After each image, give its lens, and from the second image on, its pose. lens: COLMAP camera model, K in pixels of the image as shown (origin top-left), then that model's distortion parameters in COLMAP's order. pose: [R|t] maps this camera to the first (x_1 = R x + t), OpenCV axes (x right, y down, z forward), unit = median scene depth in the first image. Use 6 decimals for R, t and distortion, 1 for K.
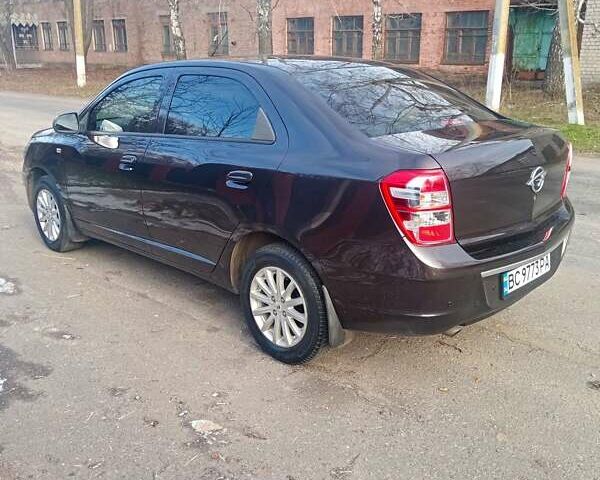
lens RADIAL K [[641.8, 0, 300.8], [0, 641.8, 224.0], [0, 0, 1]] dist [-0.005119, -0.000216]
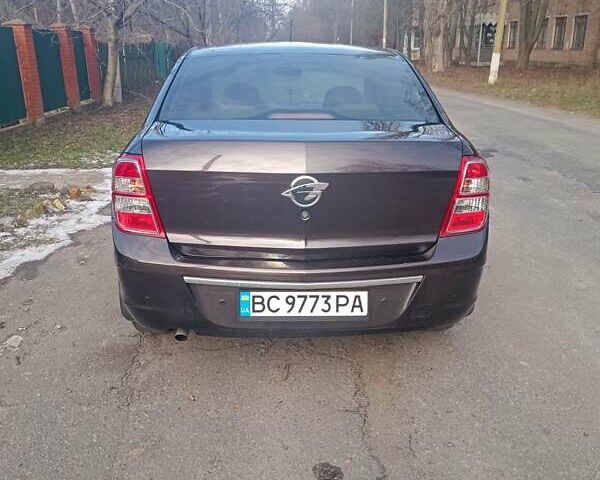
lens RADIAL K [[641.8, 0, 300.8], [0, 641.8, 224.0], [0, 0, 1]] dist [-0.005119, -0.000216]
pose [[0.702741, 0.182038, -0.687763, 0.129861], [-0.182223, 0.980519, 0.073333, -0.012123], [0.687714, 0.073792, 0.722222, 0.058137]]
